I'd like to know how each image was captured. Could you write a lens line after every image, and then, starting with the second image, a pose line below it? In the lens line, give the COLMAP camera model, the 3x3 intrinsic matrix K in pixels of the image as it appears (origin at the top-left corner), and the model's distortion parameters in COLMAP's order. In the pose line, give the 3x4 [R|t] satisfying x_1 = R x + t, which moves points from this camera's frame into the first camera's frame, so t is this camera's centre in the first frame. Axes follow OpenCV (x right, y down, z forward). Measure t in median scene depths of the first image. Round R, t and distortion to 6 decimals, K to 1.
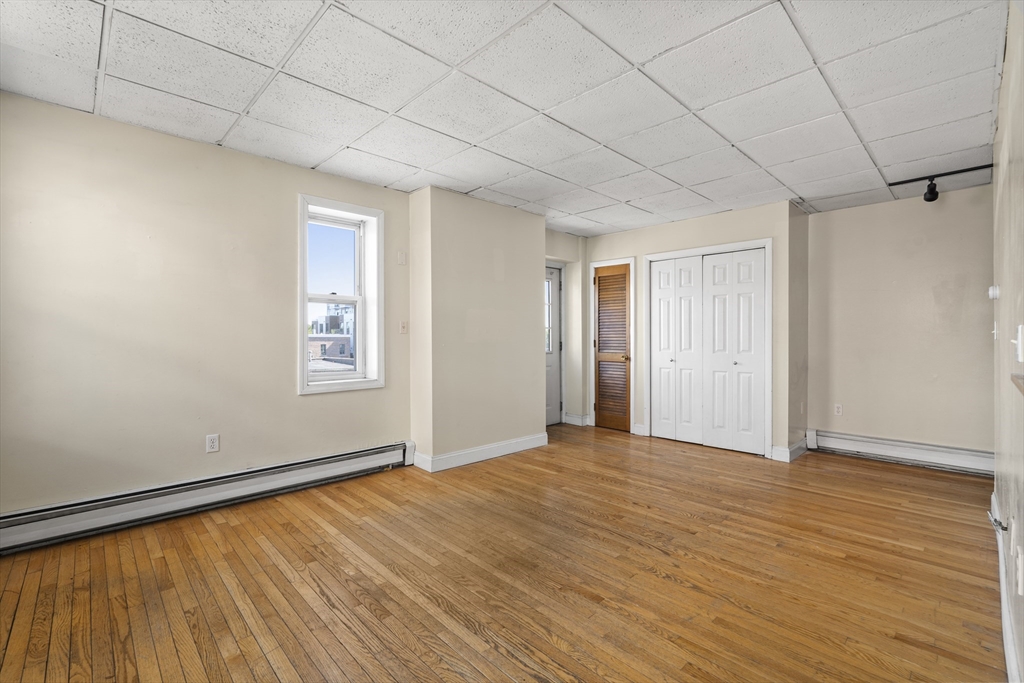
lens RADIAL K [[455.2, 0, 508.8], [0, 455.2, 338.7], [0, 0, 1]] dist [-0.005149, -0.000009]
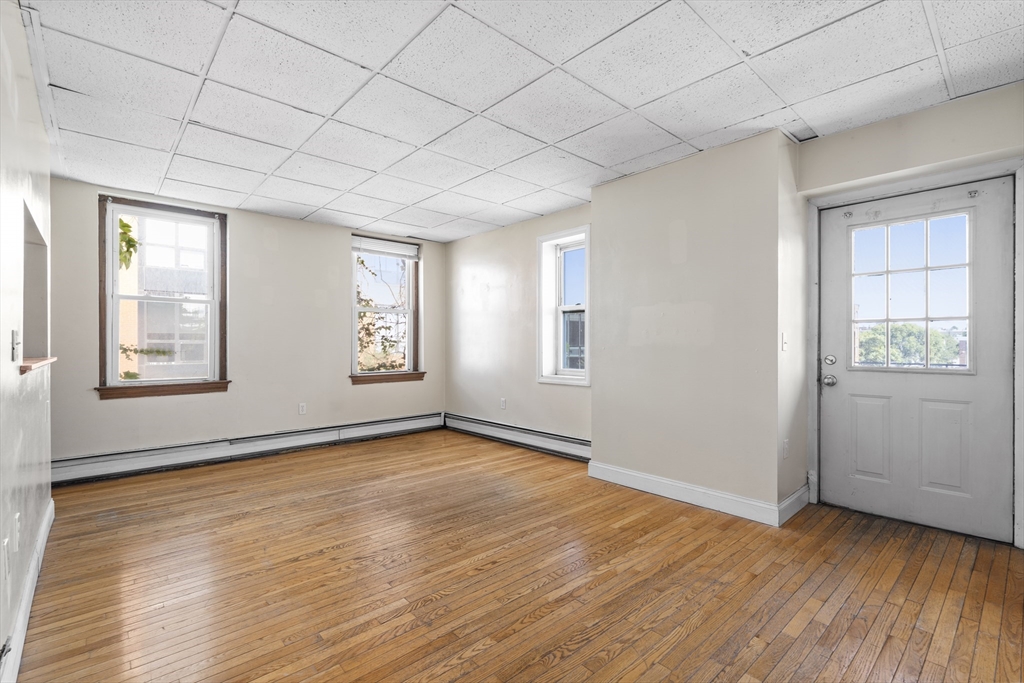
lens RADIAL K [[455.2, 0, 507.8], [0, 455.2, 343.8], [0, 0, 1]] dist [-0.005149, -0.000009]
pose [[-0.032602, 0.002100, -0.999466, 0.783218], [0.001499, 0.999997, 0.002053, 0.002122], [0.999467, -0.001431, -0.032605, 0.803358]]
